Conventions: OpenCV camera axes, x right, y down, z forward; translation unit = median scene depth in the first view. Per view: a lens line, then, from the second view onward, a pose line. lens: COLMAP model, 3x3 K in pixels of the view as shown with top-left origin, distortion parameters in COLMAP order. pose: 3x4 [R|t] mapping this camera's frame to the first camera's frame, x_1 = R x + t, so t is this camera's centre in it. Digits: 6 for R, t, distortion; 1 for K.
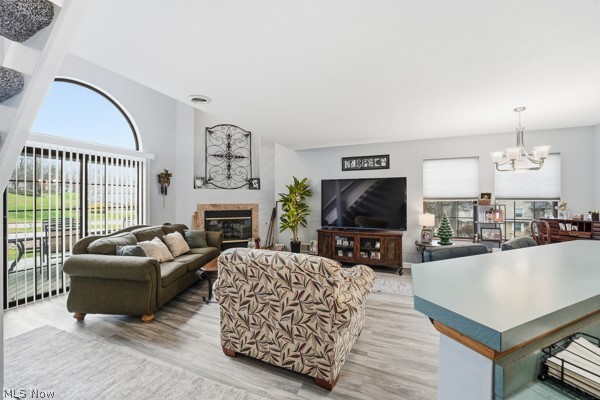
lens RADIAL K [[246.9, 0, 300.7], [0, 246.9, 195.9], [0, 0, 1]] dist [-0.027244, 0.003219]
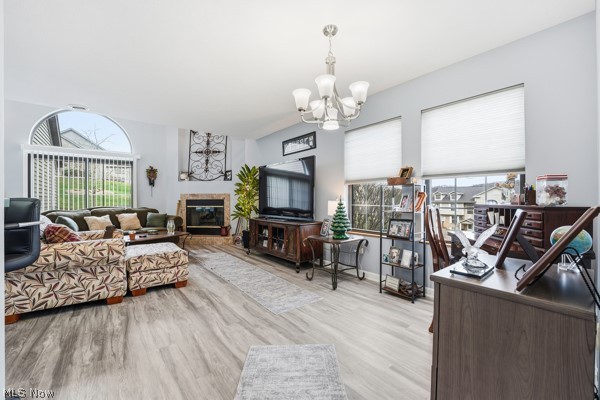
lens RADIAL K [[246.9, 0, 297.4], [0, 246.9, 197.5], [0, 0, 1]] dist [-0.027244, 0.003219]
pose [[0.882766, -0.004275, -0.469793, 0.753210], [0.005997, 0.999980, 0.002168, 0.060549], [0.469774, -0.004731, 0.882774, 0.244194]]
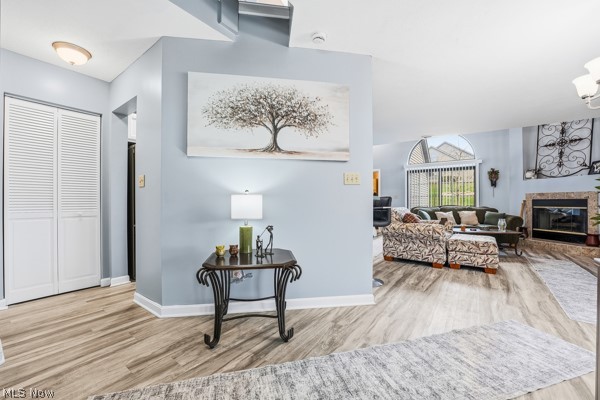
lens RADIAL K [[246.9, 0, 301.5], [0, 246.9, 200.6], [0, 0, 1]] dist [-0.027244, 0.003219]
pose [[-0.212528, -0.002557, -0.977152, 1.034589], [0.008867, 0.999950, -0.004545, 0.072244], [0.977115, -0.009631, -0.212495, 0.262968]]
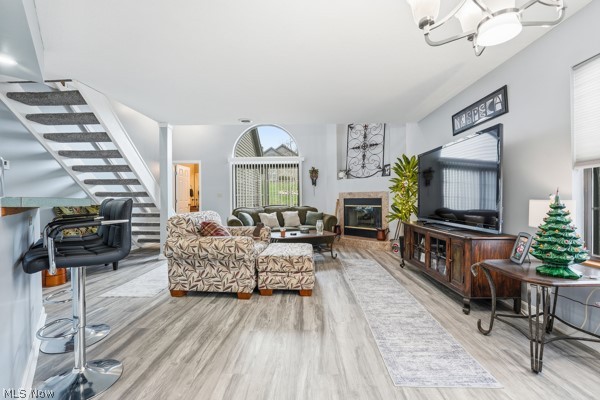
lens RADIAL K [[246.9, 0, 299.9], [0, 246.9, 199.4], [0, 0, 1]] dist [-0.027244, 0.003219]
pose [[0.370767, 0.001880, -0.928724, 0.715831], [0.015575, 0.999845, 0.008242, 0.061912], [0.928595, -0.017520, 0.370681, 0.446547]]
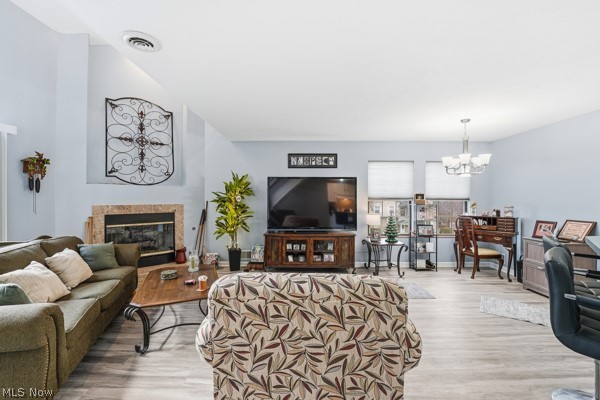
lens RADIAL K [[246.9, 0, 299.1], [0, 246.9, 198.3], [0, 0, 1]] dist [-0.027244, 0.003219]
pose [[0.921441, 0.002773, 0.388507, -0.173453], [-0.007622, 0.999911, 0.010941, 0.000729], [-0.388442, -0.013042, 0.921381, 0.161576]]
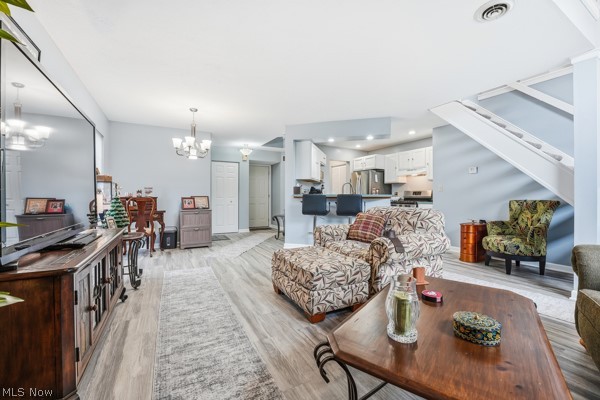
lens RADIAL K [[246.9, 0, 294.0], [0, 246.9, 200.6], [0, 0, 1]] dist [-0.027244, 0.003219]
pose [[-0.780885, -0.005998, 0.624646, -0.232498], [-0.006721, 0.999977, 0.001199, 0.084738], [-0.624639, -0.003262, -0.780907, 1.122216]]
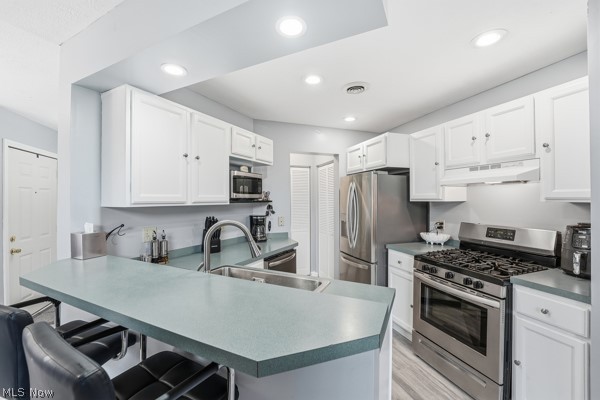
lens RADIAL K [[246.9, 0, 301.6], [0, 246.9, 204.0], [0, 0, 1]] dist [-0.027244, 0.003219]
pose [[-0.678824, -0.000909, 0.734301, -0.010121], [0.005324, 0.999967, 0.006160, -0.016702], [-0.734282, 0.008091, -0.678796, 0.276428]]
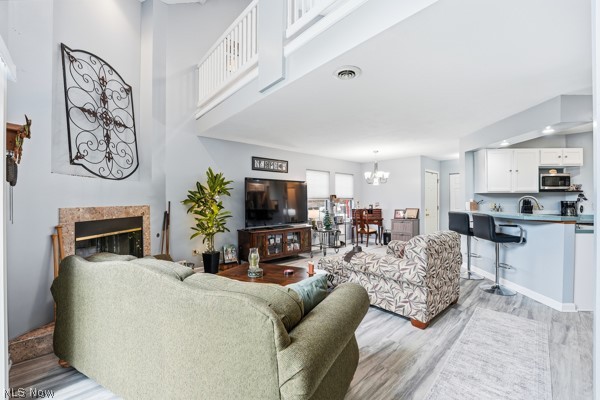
lens RADIAL K [[246.9, 0, 300.7], [0, 246.9, 196.2], [0, 0, 1]] dist [-0.027244, 0.003219]
pose [[0.409224, 0.013491, 0.912334, -0.748383], [-0.005277, 0.999909, -0.012419, 0.016427], [-0.912419, 0.000268, 0.409258, 0.492851]]
